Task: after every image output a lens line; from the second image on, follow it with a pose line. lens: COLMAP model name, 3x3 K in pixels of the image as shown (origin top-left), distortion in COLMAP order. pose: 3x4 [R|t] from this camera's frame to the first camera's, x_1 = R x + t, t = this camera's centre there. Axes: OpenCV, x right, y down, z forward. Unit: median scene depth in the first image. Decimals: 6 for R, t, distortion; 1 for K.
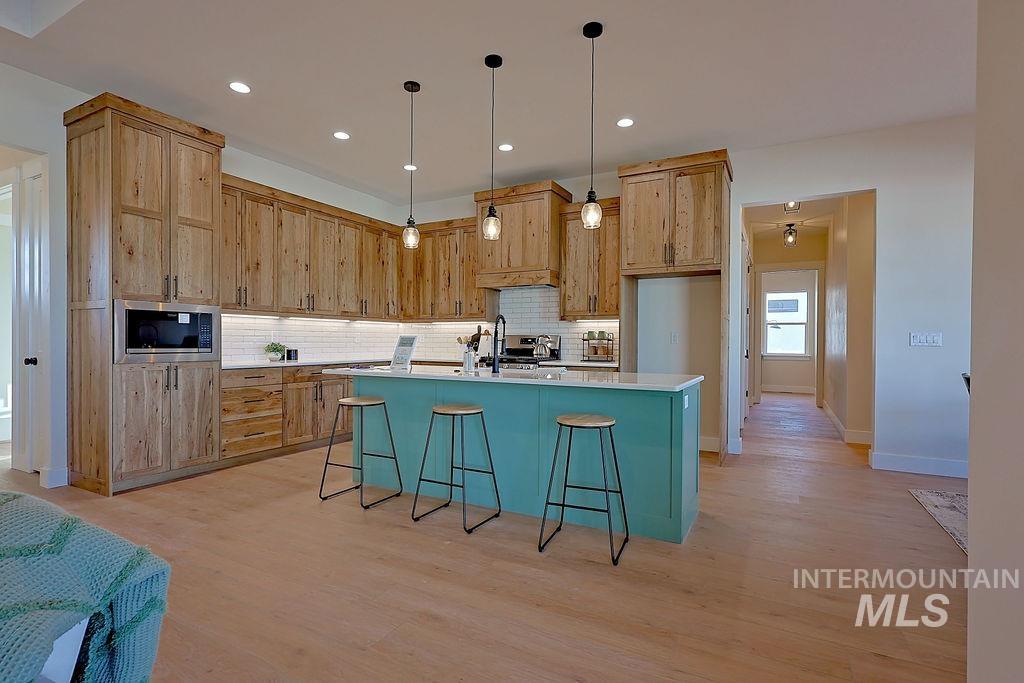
lens RADIAL K [[500.5, 0, 514.2], [0, 500.5, 341.0], [0, 0, 1]] dist [-0.000978, 0.000190]
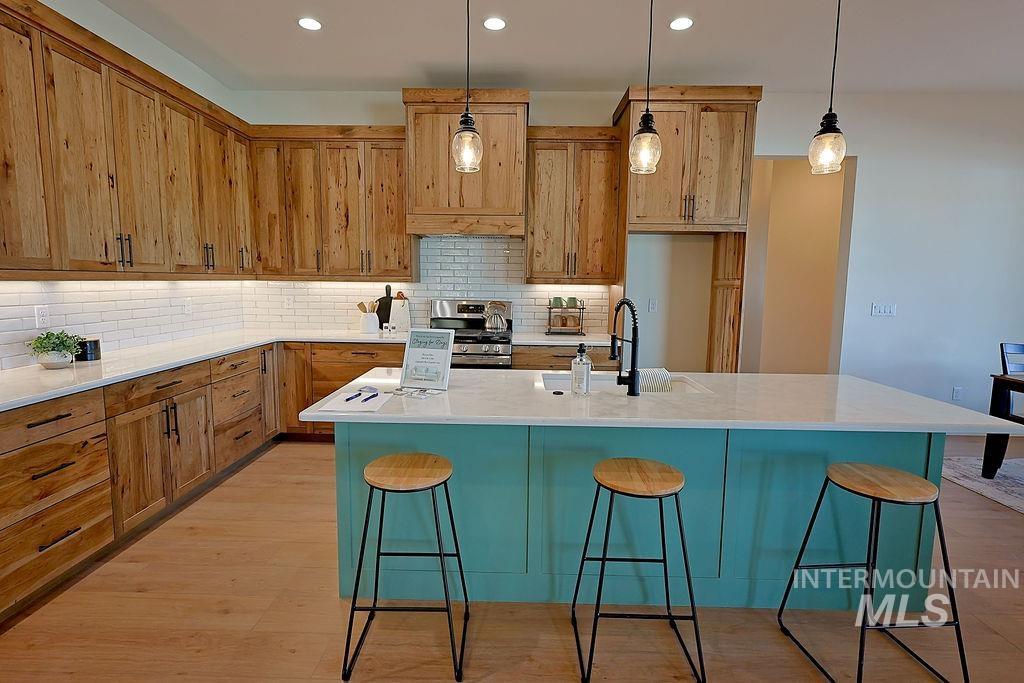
lens RADIAL K [[498.4, 0, 510.8], [0, 498.4, 335.0], [0, 0, 1]] dist [-0.001723, 0.000386]
pose [[0.889295, -0.044564, 0.455158, -0.287001], [-0.007407, 0.993707, 0.111765, -0.049521], [-0.457275, -0.102763, 0.883368, 0.340782]]
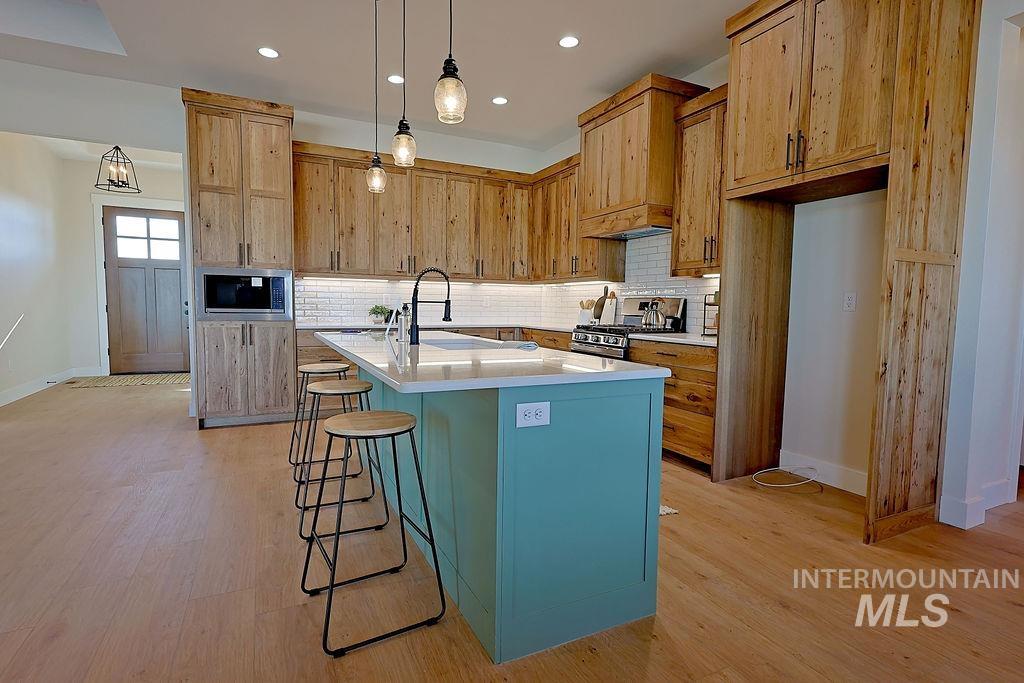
lens RADIAL K [[511.4, 0, 512.0], [0, 511.4, 341.5], [0, 0, 1]] dist [-0.001175, 0.000188]
pose [[0.812786, 0.047094, -0.580656, 0.342095], [-0.008833, 0.997609, 0.068547, 0.003042], [0.582496, -0.050585, 0.811258, 0.291674]]
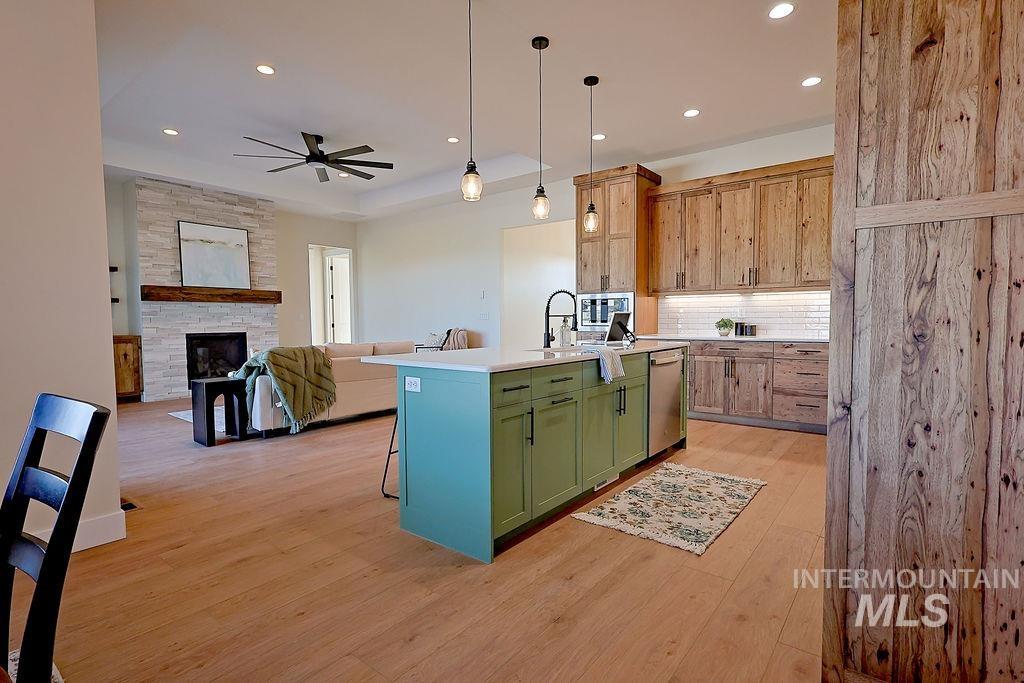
lens RADIAL K [[500.5, 0, 514.2], [0, 500.5, 341.0], [0, 0, 1]] dist [-0.000978, 0.000190]
pose [[-0.175809, 0.039844, -0.983618, 0.630287], [0.006420, 0.999206, 0.039328, 0.006104], [0.984403, 0.000600, -0.175925, 0.712565]]
